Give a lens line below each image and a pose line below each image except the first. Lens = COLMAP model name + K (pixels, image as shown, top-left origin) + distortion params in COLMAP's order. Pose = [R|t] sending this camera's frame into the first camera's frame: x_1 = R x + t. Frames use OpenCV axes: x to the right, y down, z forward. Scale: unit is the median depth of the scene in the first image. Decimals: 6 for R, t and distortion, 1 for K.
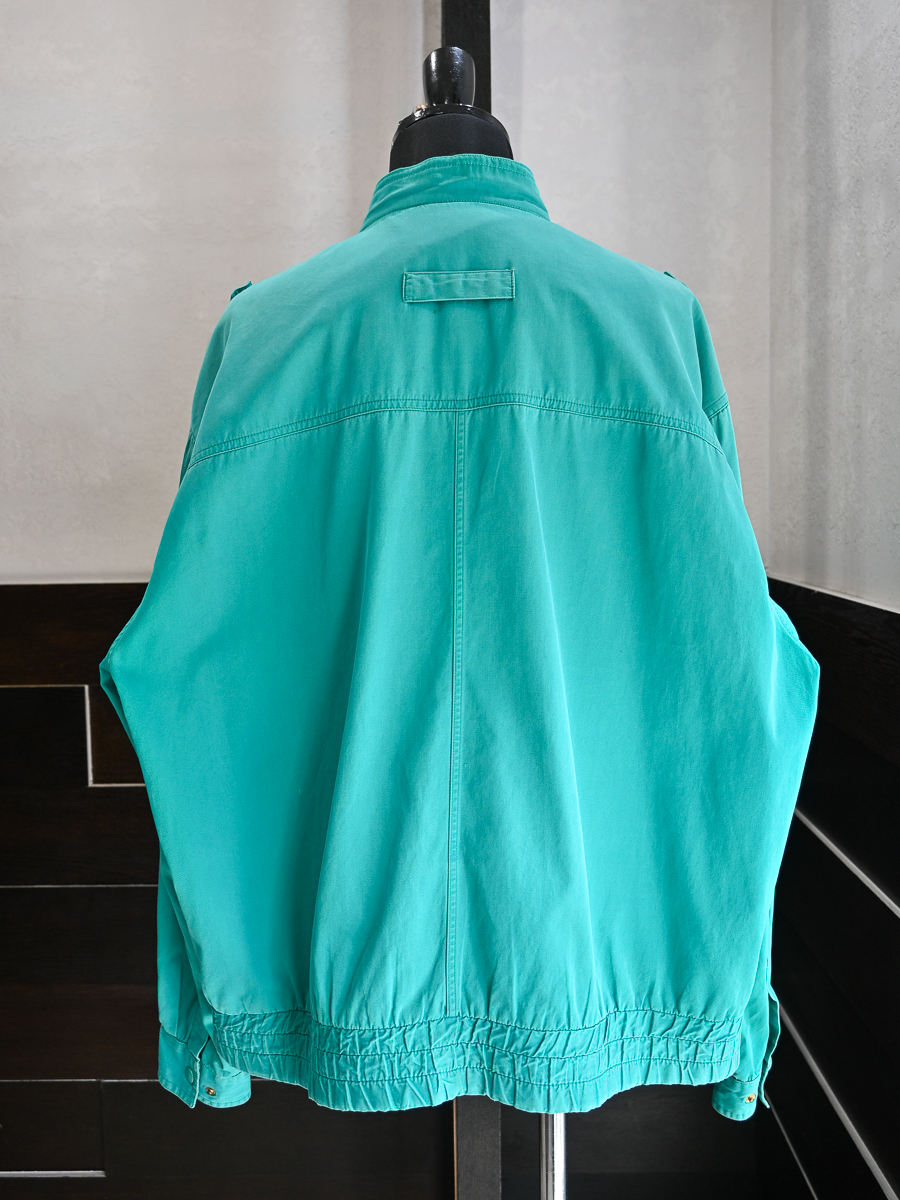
lens RADIAL K [[1109.7, 0, 450.0], [0, 1109.7, 600.0], [0, 0, 1]] dist [-0.010921, -0.002015]
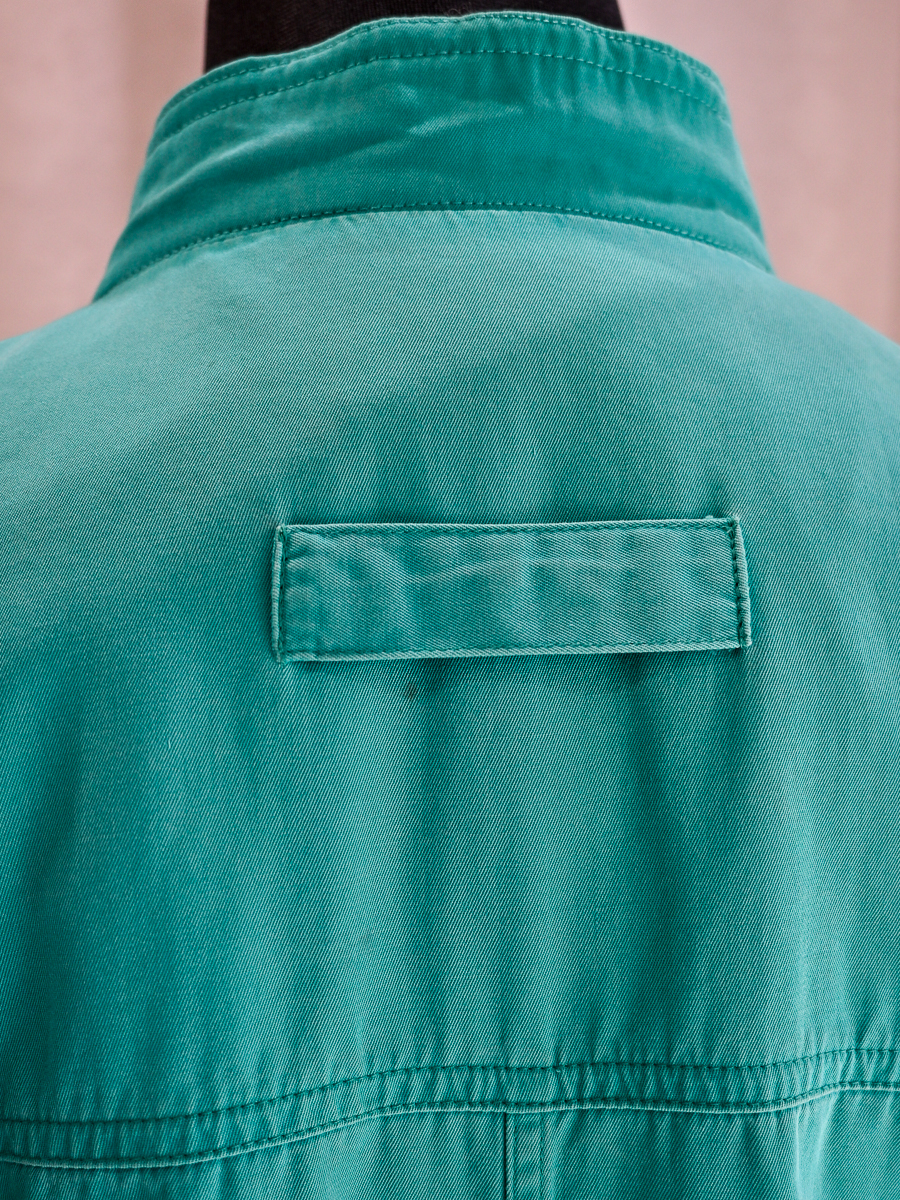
lens RADIAL K [[1109.7, 0, 450.0], [0, 1109.7, 600.0], [0, 0, 1]] dist [-0.010921, -0.002015]
pose [[0.988991, -0.014903, 0.147227, -0.040069], [0.003902, 0.997196, 0.074729, -0.298071], [-0.147928, -0.073332, 0.986276, 0.769324]]
